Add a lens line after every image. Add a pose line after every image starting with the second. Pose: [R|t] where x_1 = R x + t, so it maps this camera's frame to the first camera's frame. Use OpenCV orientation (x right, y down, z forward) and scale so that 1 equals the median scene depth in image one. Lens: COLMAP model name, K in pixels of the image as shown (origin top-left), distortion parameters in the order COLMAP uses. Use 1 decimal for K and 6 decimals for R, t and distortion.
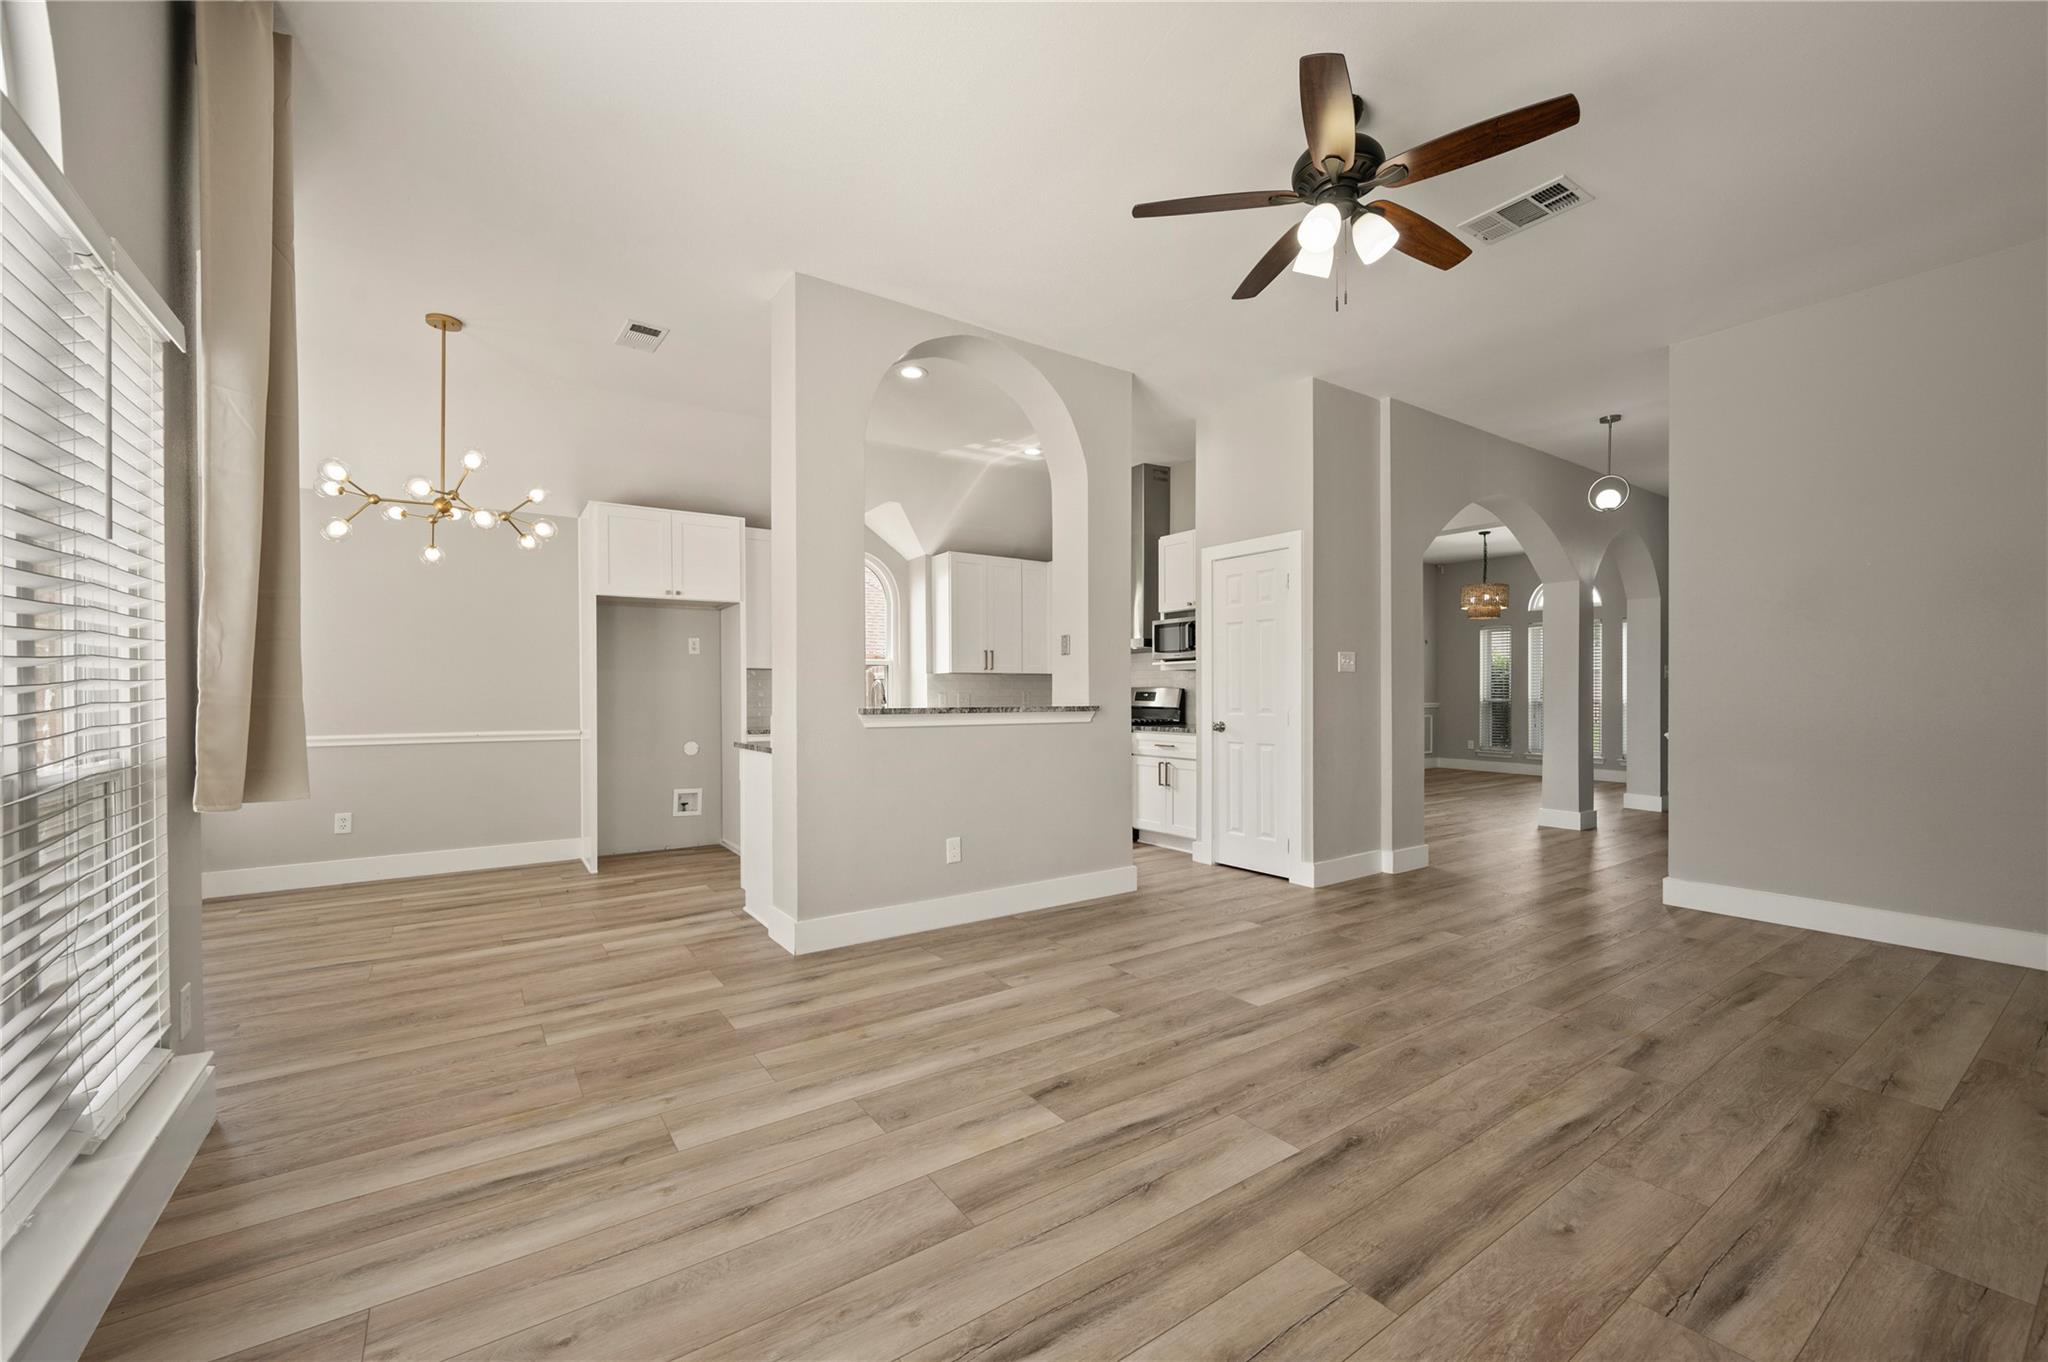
lens RADIAL K [[810.7, 0, 1020.2], [0, 810.7, 700.2], [0, 0, 1]] dist [-0.022303, 0.000258]
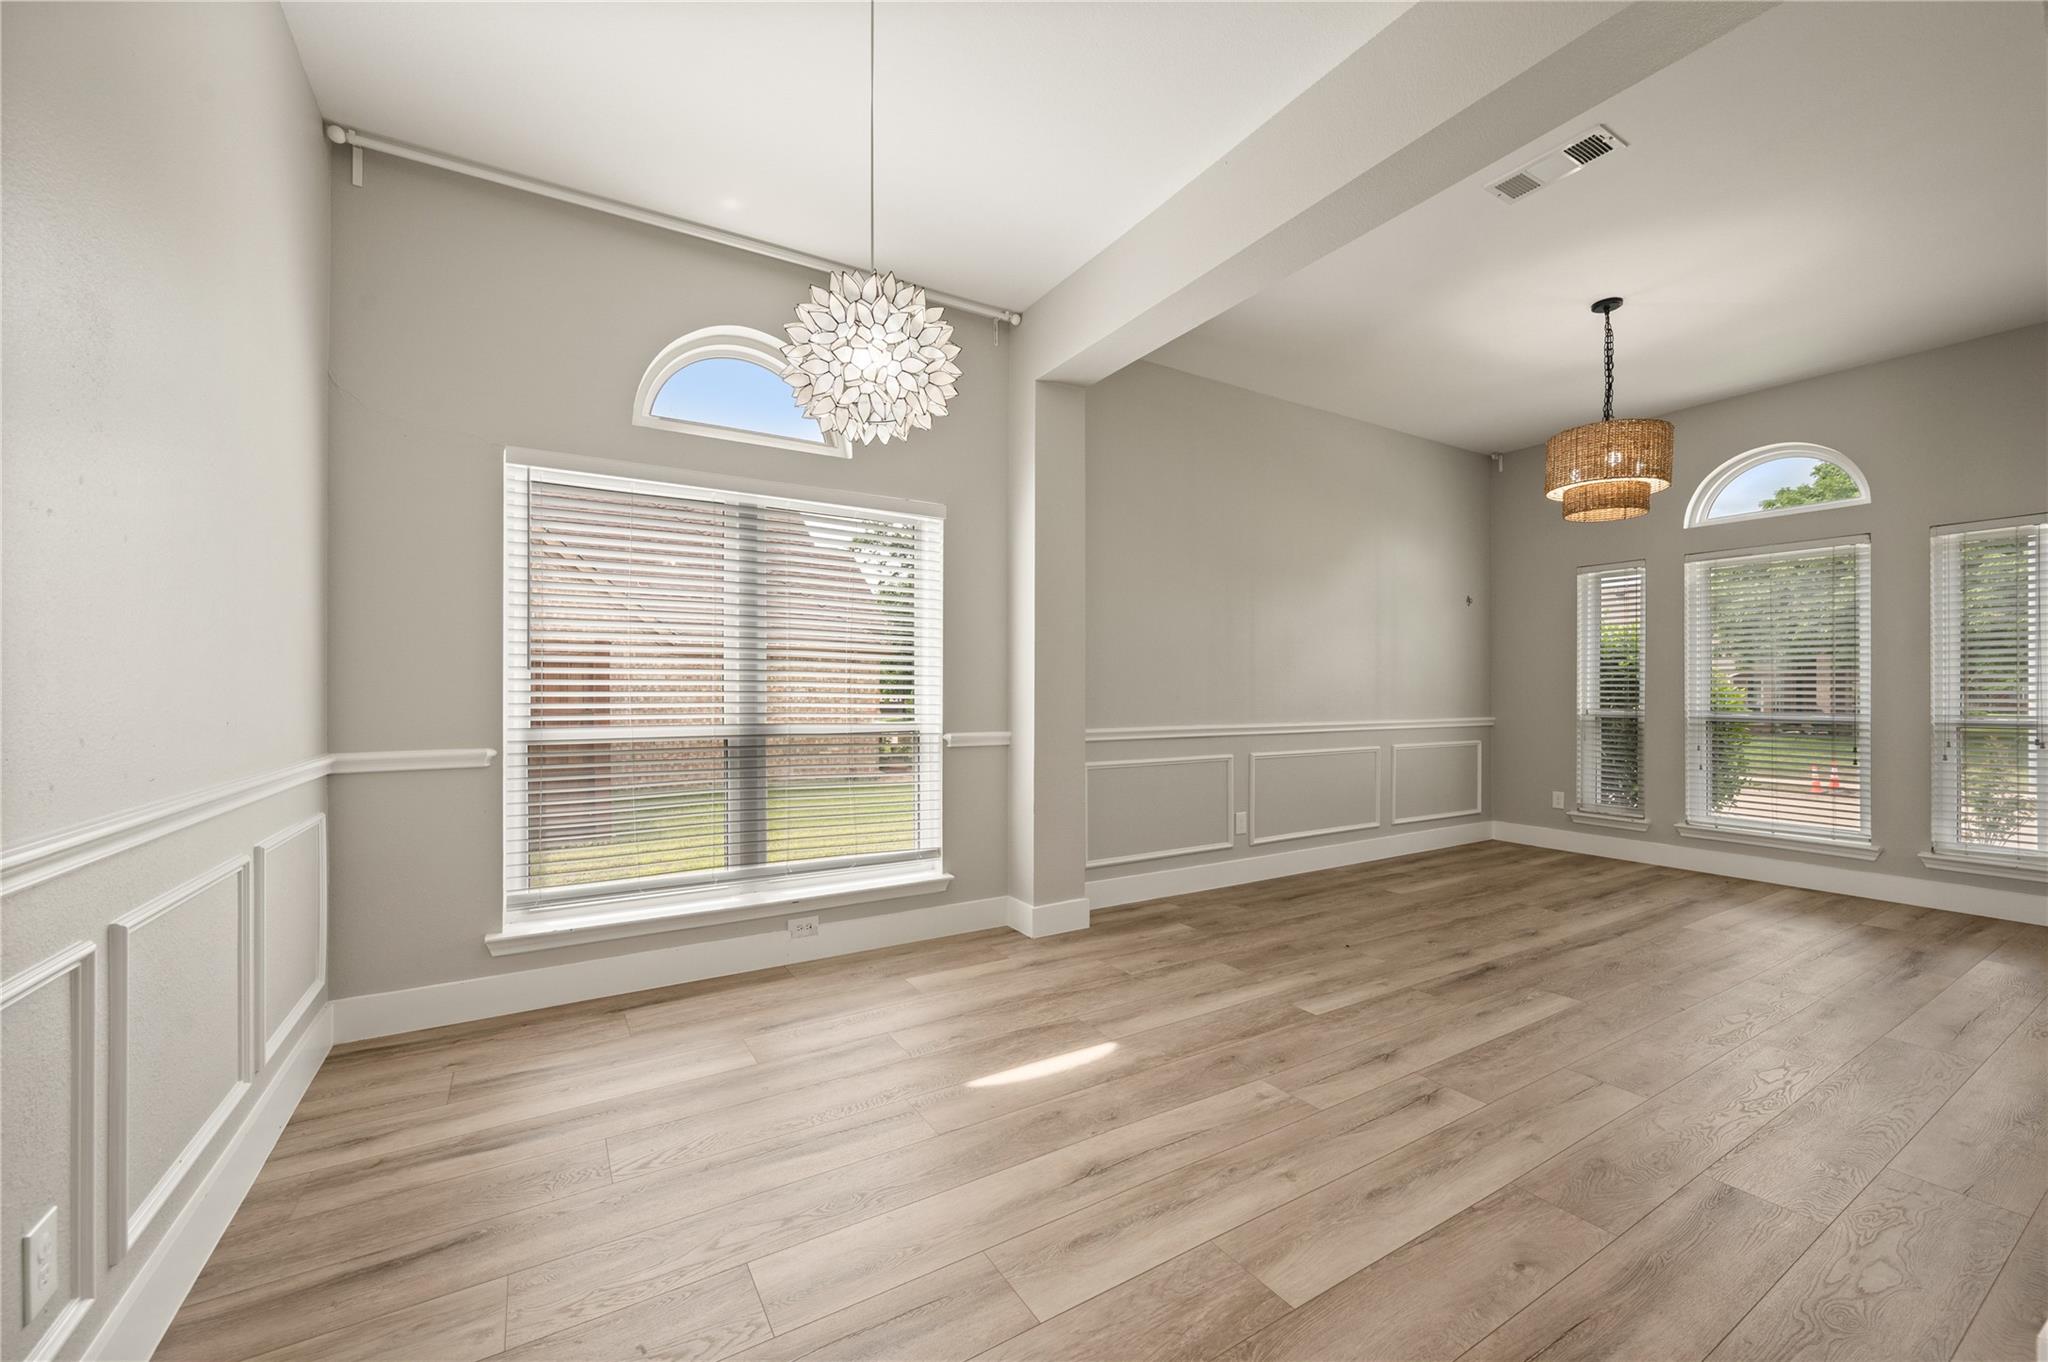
lens RADIAL K [[802.0, 0, 1032.9], [0, 802.0, 692.0], [0, 0, 1]] dist [-0.006801, -0.000177]
pose [[0.998691, 0.003392, -0.051040, 0.252636], [-0.004027, 0.999916, -0.012346, -0.005443], [0.050994, 0.012535, 0.998620, 0.475778]]
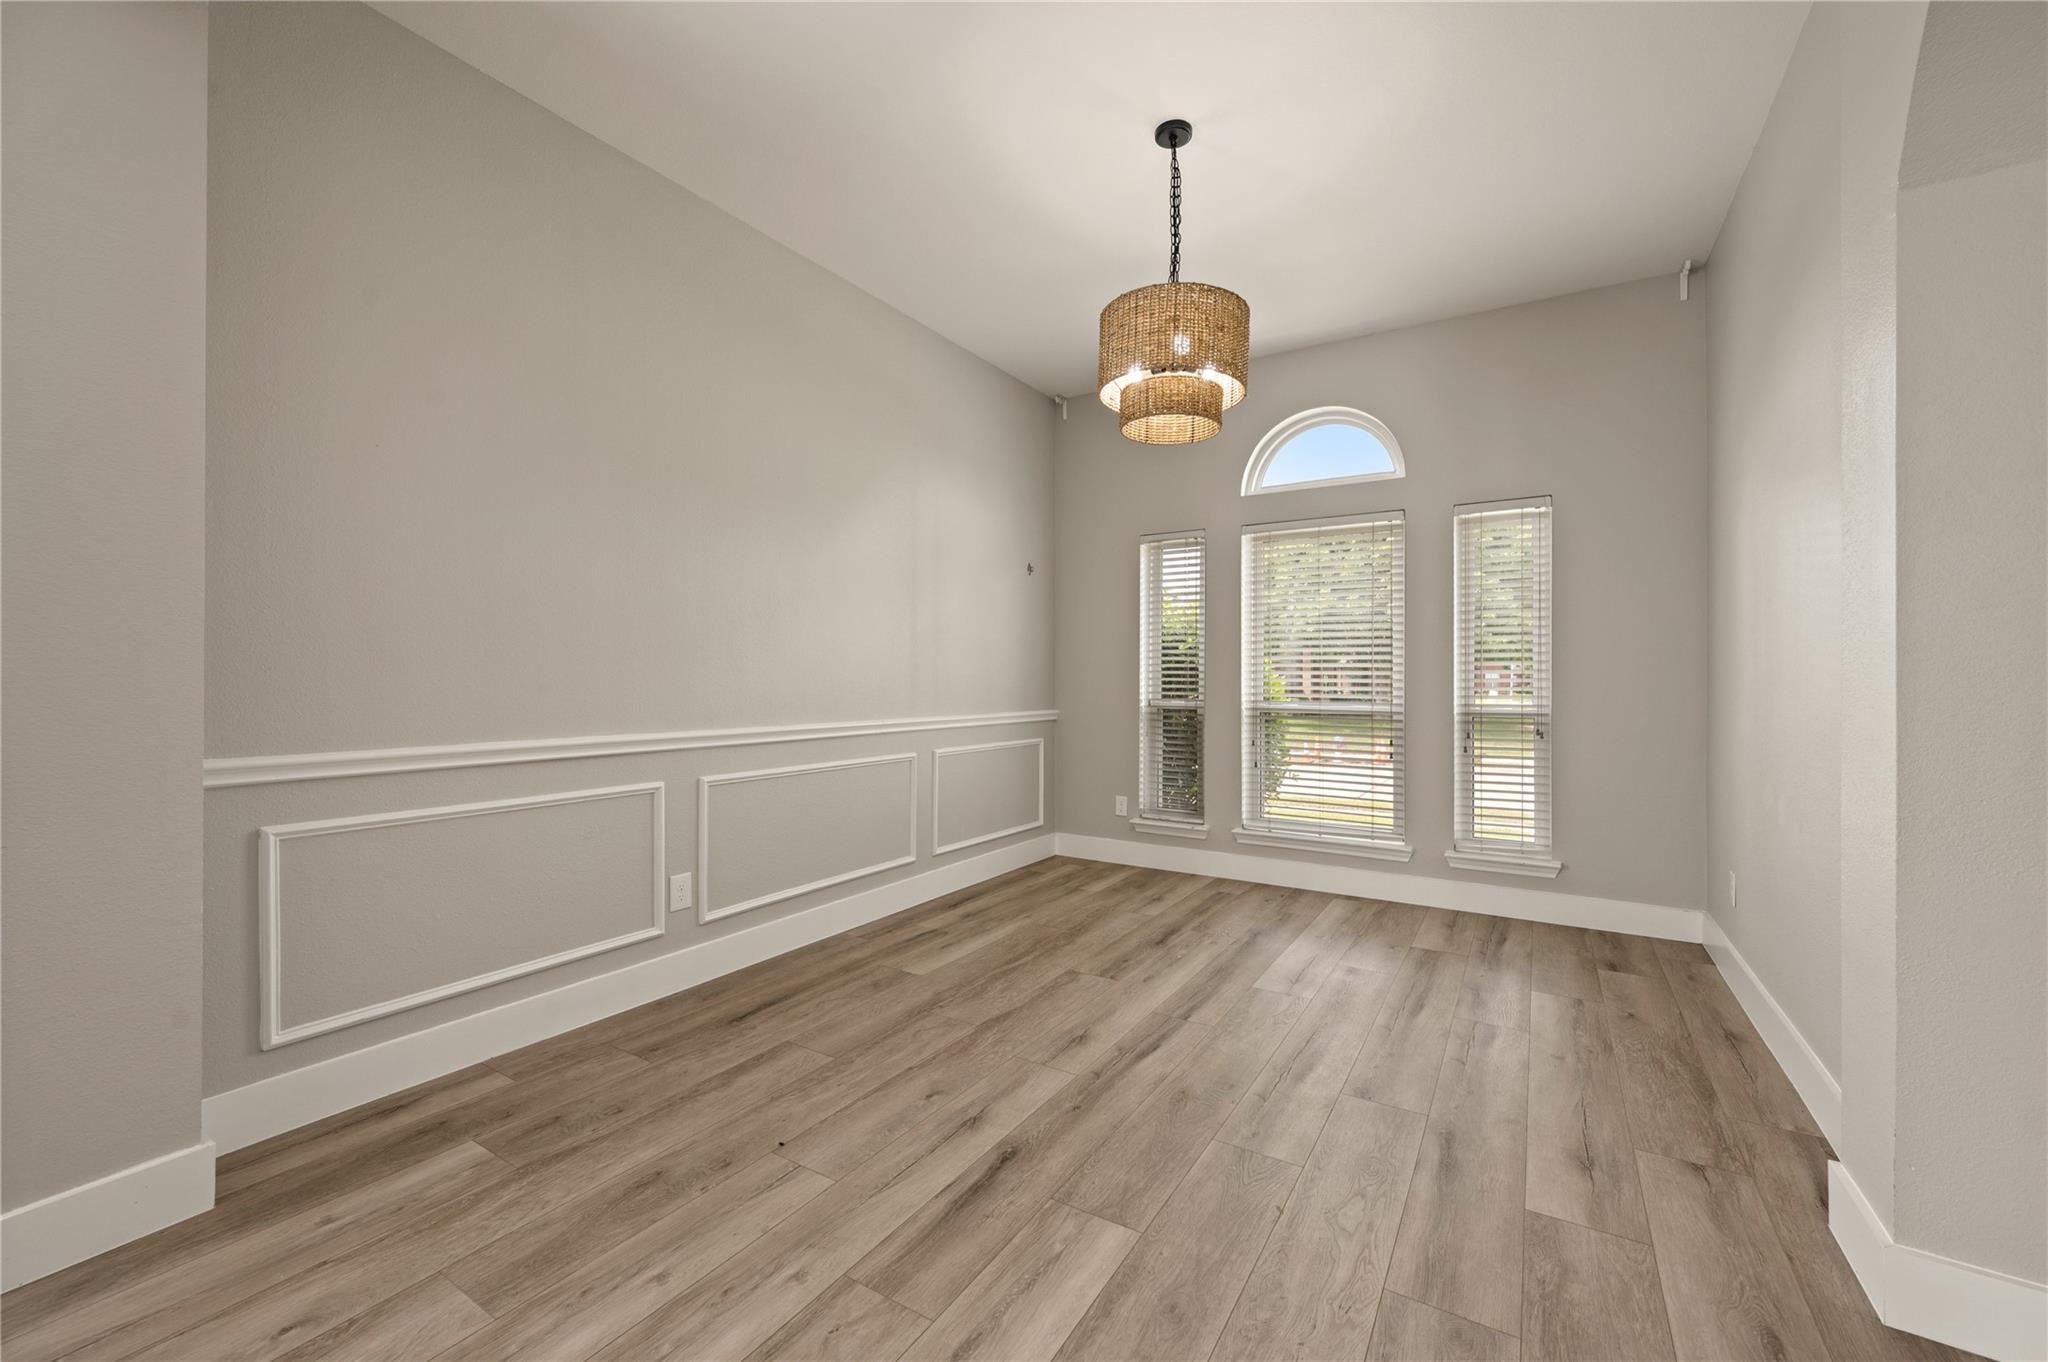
lens RADIAL K [[808.2, 0, 1037.1], [0, 808.2, 678.7], [0, 0, 1]] dist [-0.002304, -0.000329]
pose [[0.914913, 0.005265, 0.403617, 0.340508], [0.000176, 0.999910, -0.013441, -0.007746], [-0.403652, 0.012368, 0.914829, 0.615974]]
